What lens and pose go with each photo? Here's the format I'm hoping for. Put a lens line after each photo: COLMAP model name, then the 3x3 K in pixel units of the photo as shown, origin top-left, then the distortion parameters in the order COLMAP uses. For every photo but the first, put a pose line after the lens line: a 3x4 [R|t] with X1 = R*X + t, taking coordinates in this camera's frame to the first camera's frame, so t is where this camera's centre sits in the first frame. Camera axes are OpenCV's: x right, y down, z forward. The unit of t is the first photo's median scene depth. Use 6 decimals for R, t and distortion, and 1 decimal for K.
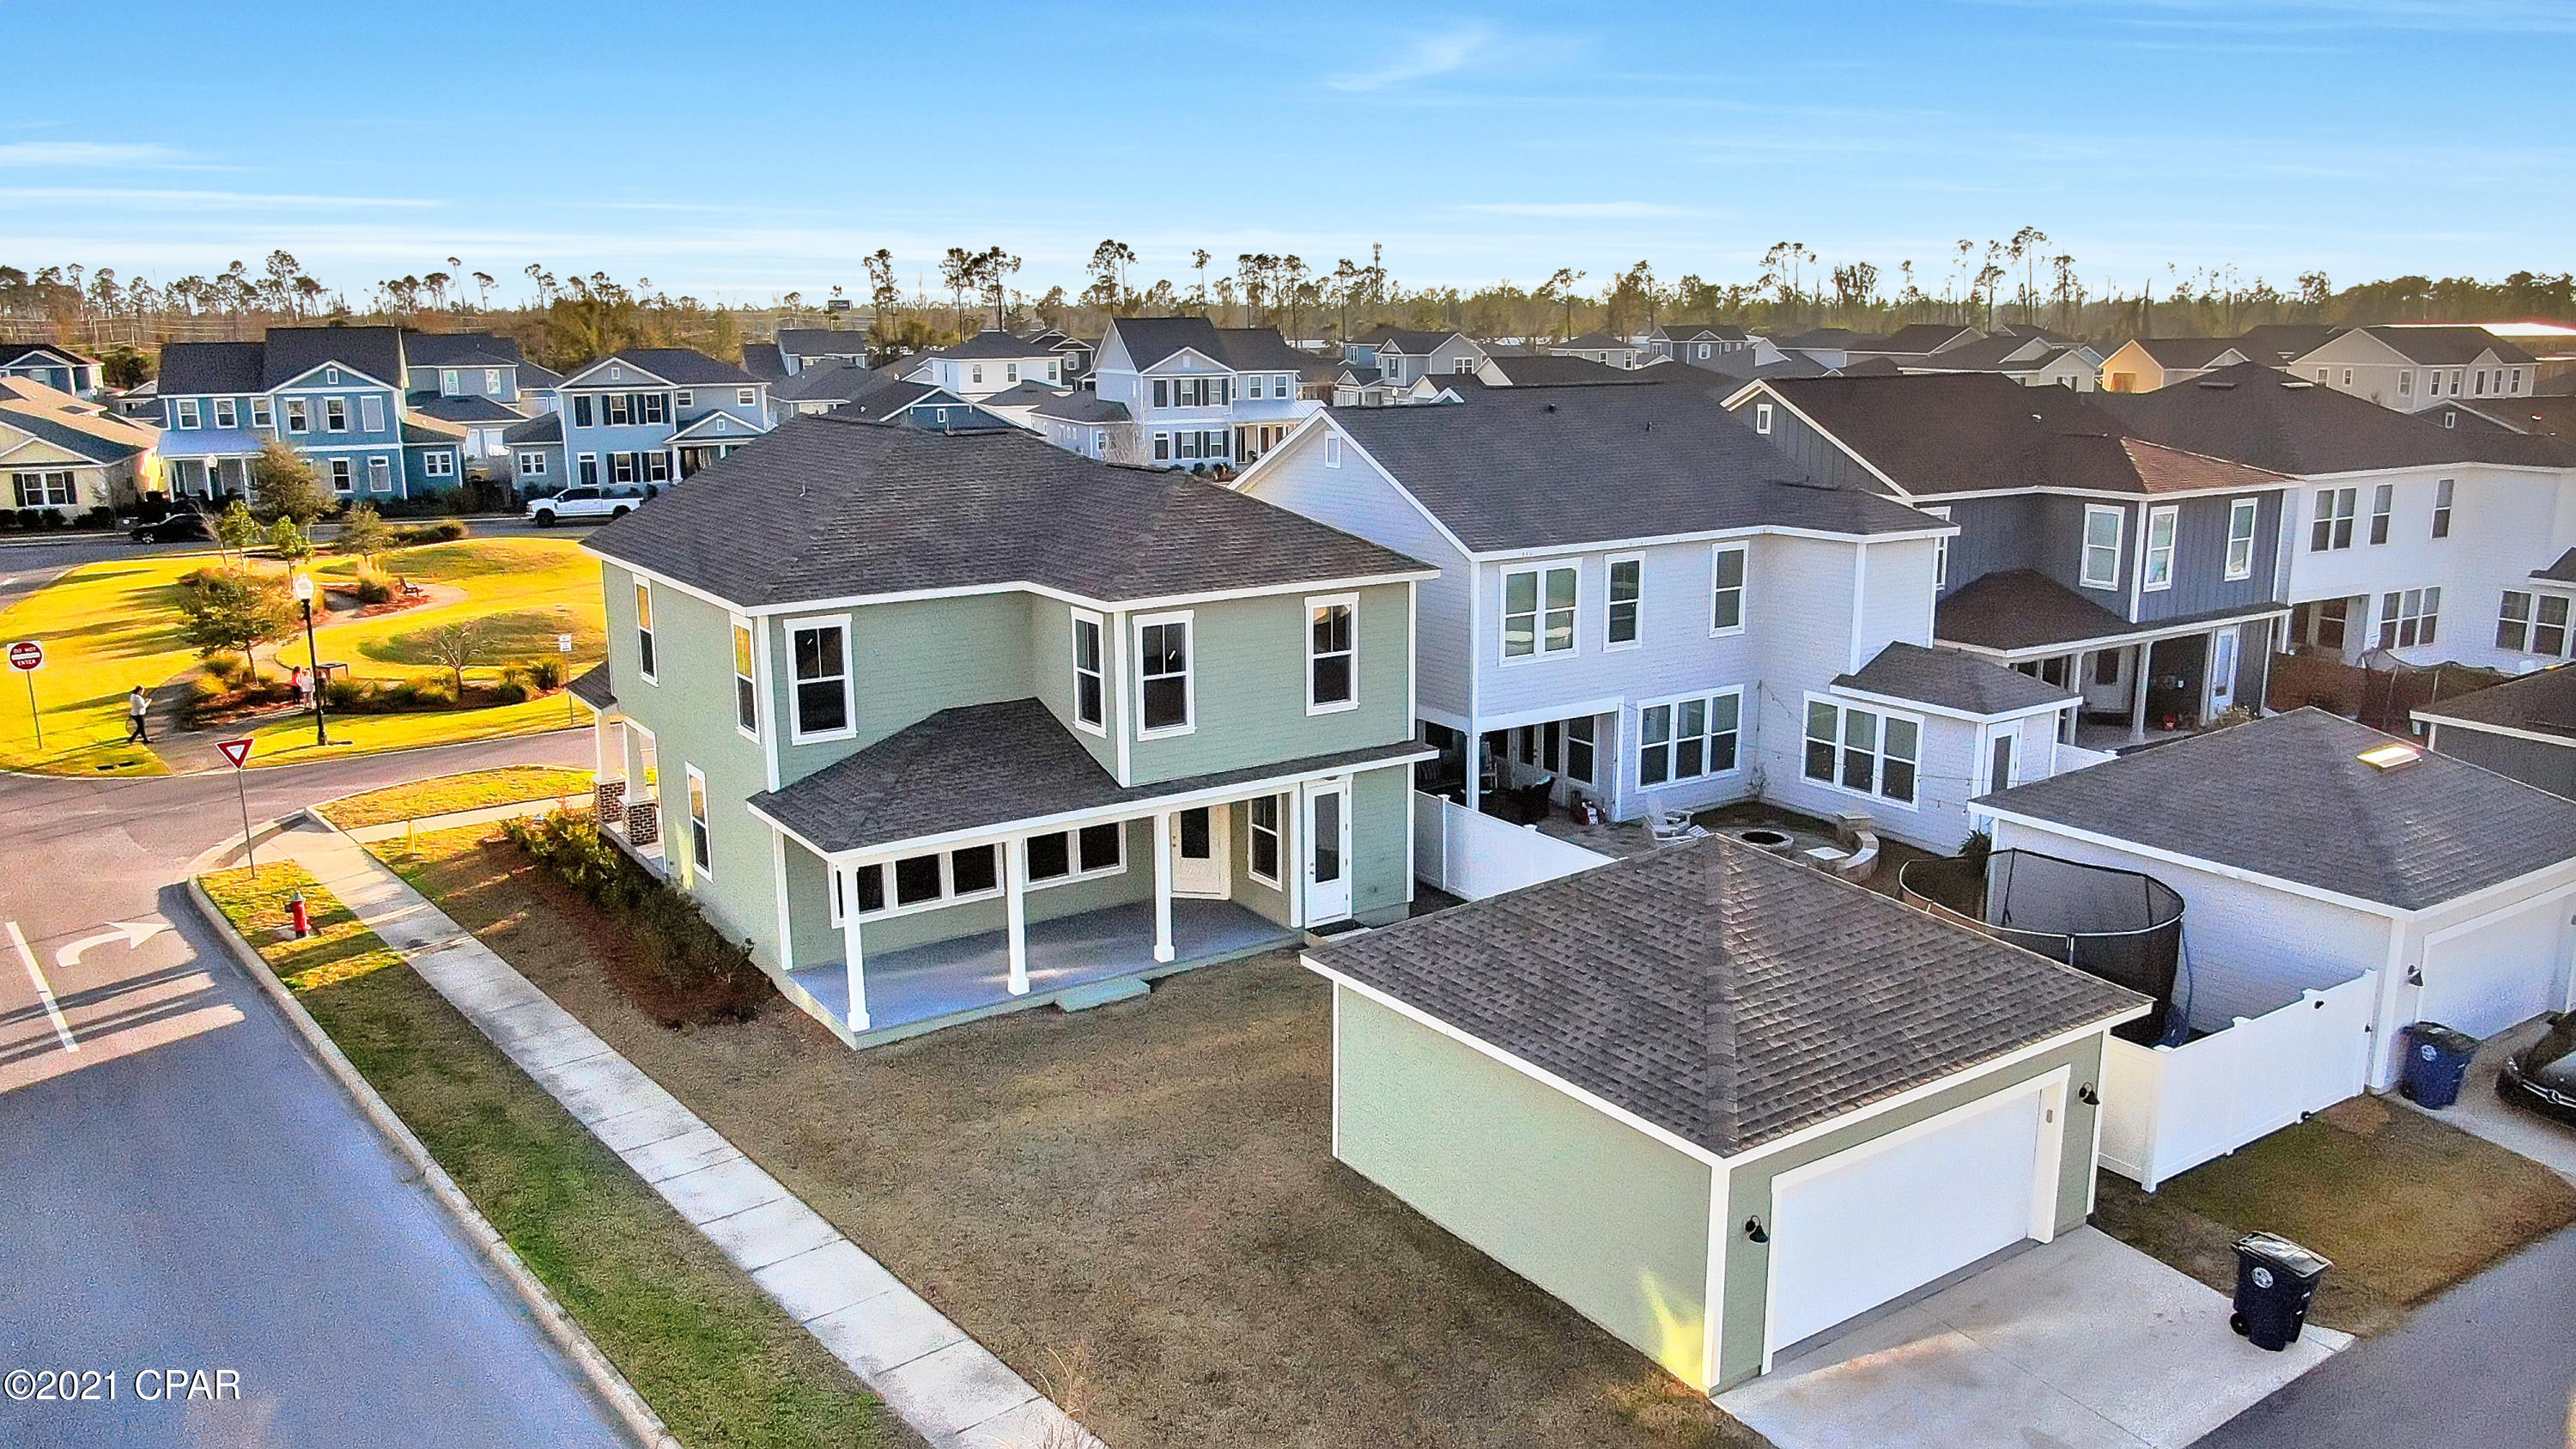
lens RADIAL K [[1850.5, 0, 1288.0], [0, 1850.5, 724.5], [0, 0, 1]] dist [-0.016908, 0.005109]
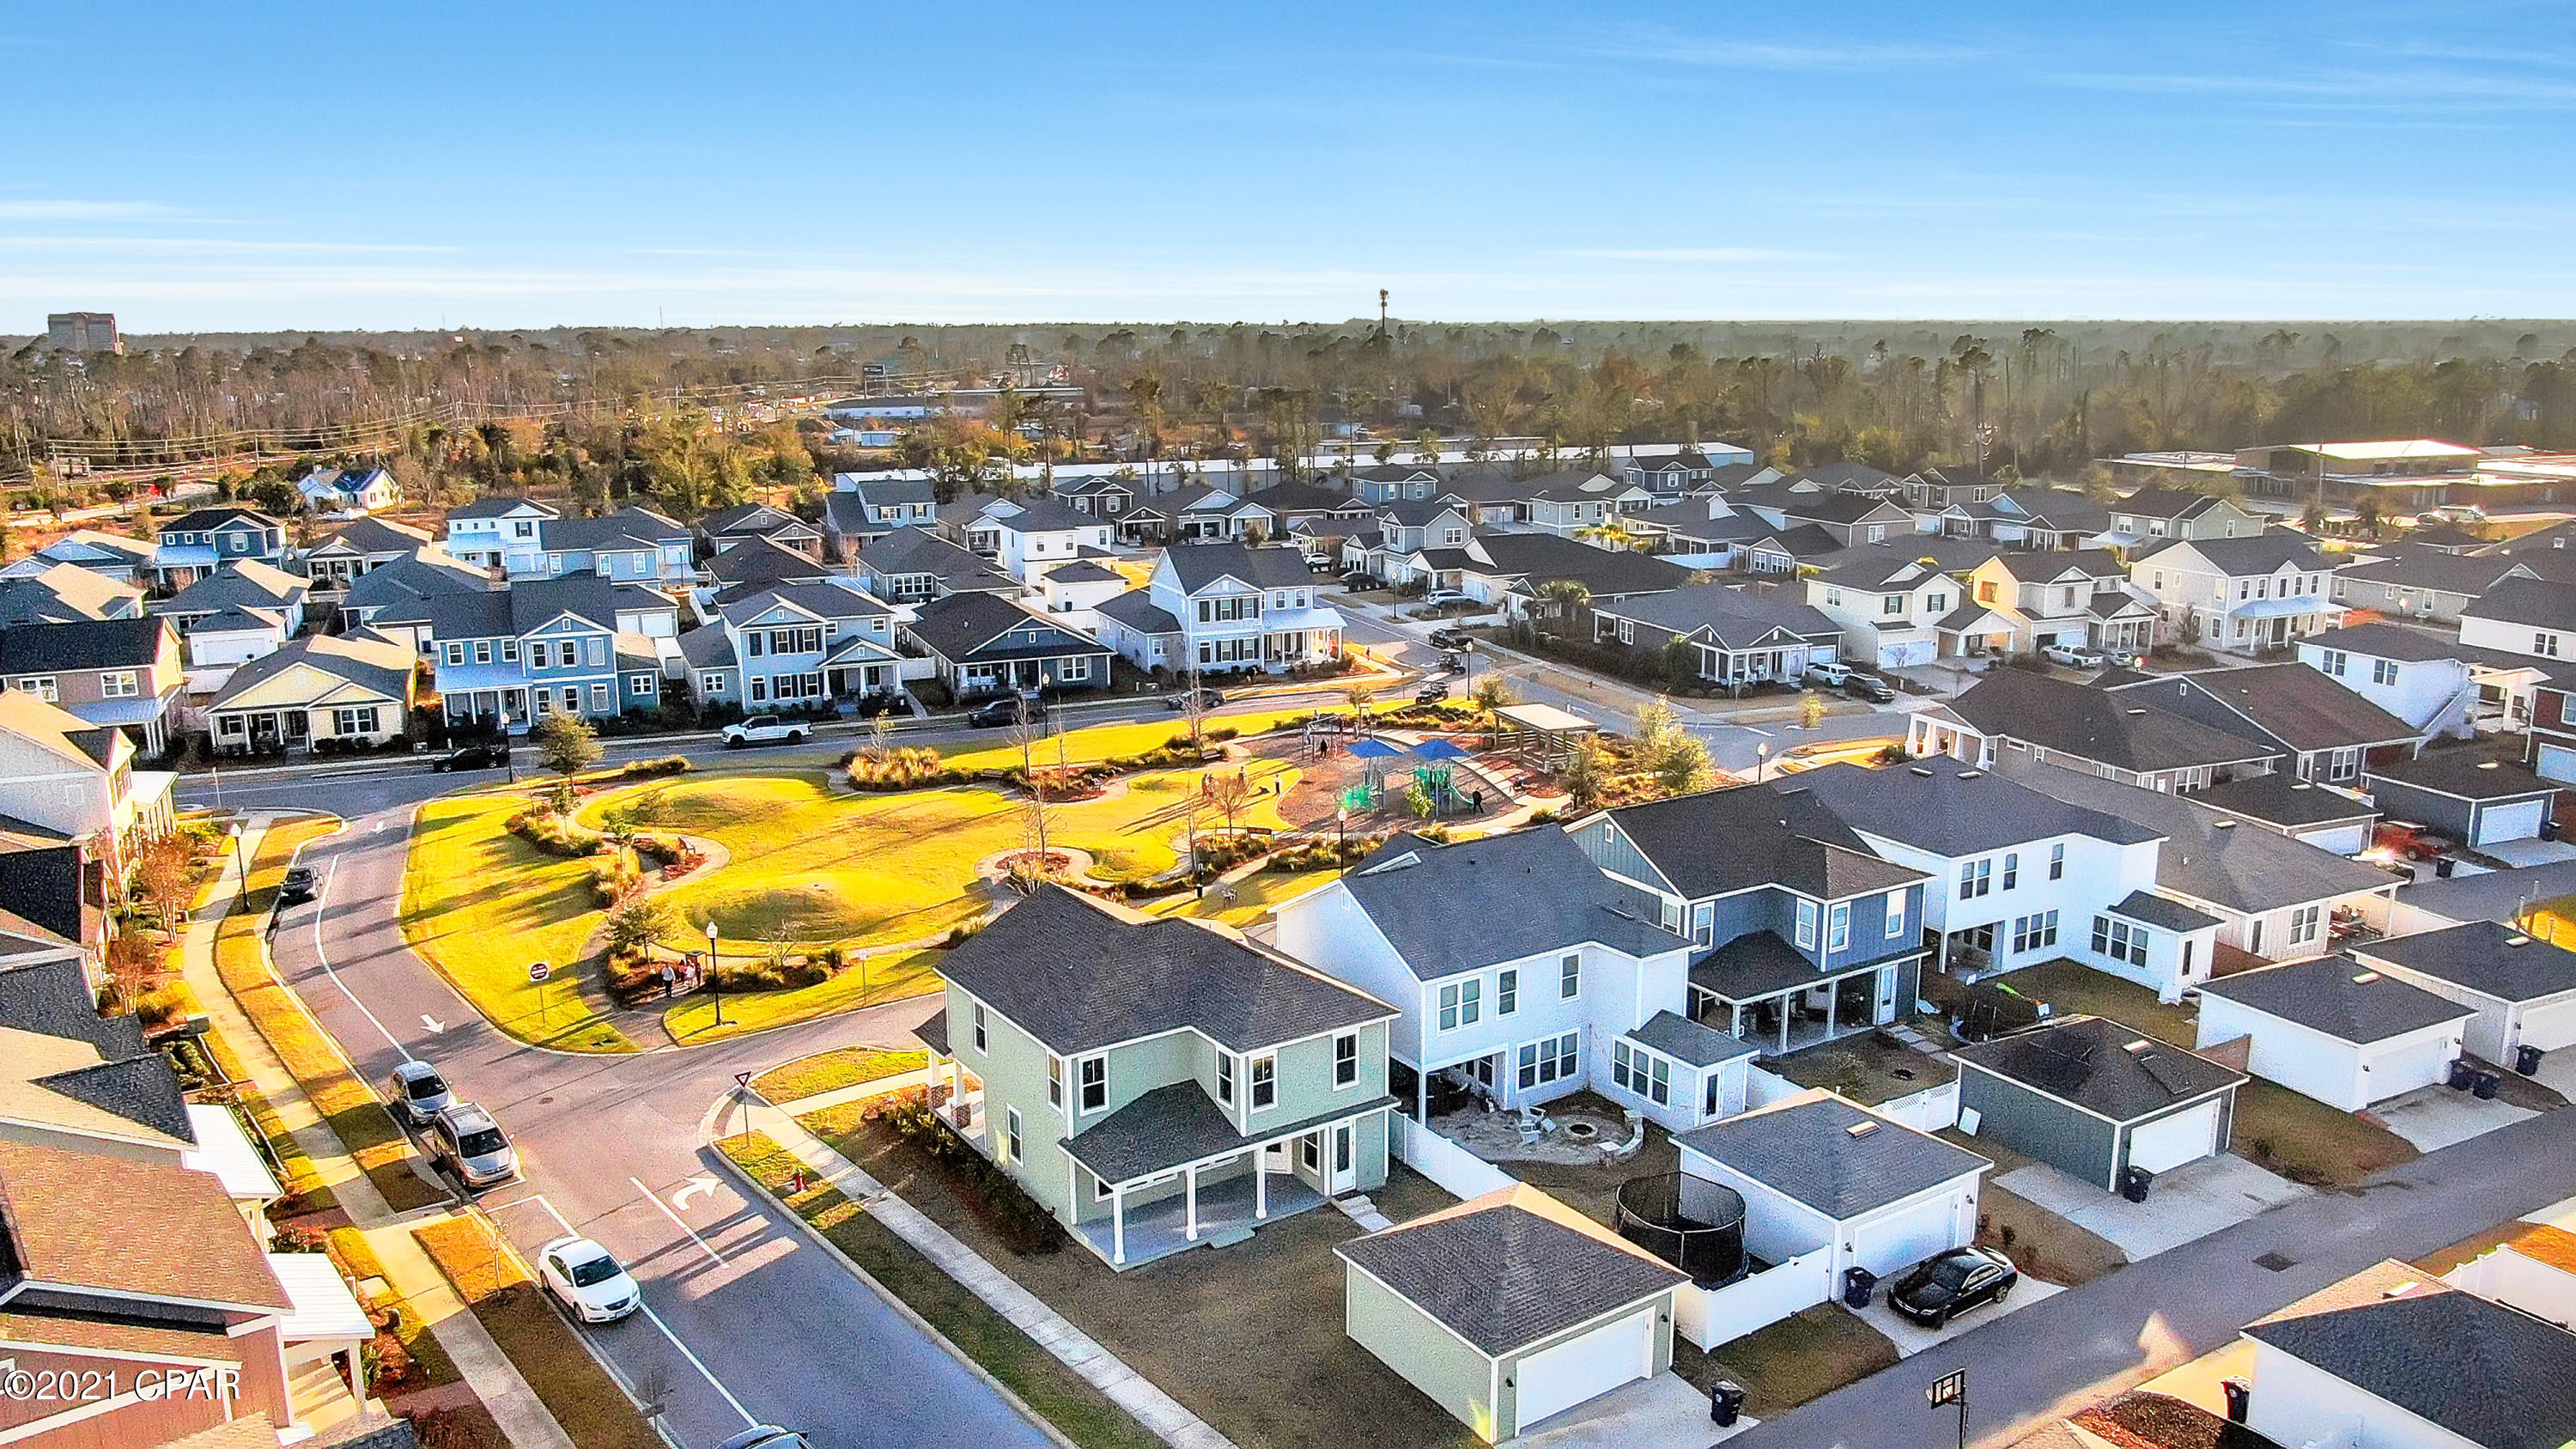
lens RADIAL K [[1862.4, 0, 1288.0], [0, 1862.4, 724.5], [0, 0, 1]] dist [-0.018838, 0.001758]
pose [[0.999992, 0.001944, -0.003452, -0.028401], [-0.001946, 0.999998, -0.000620, -0.352100], [0.003451, 0.000627, 0.999994, -0.876926]]
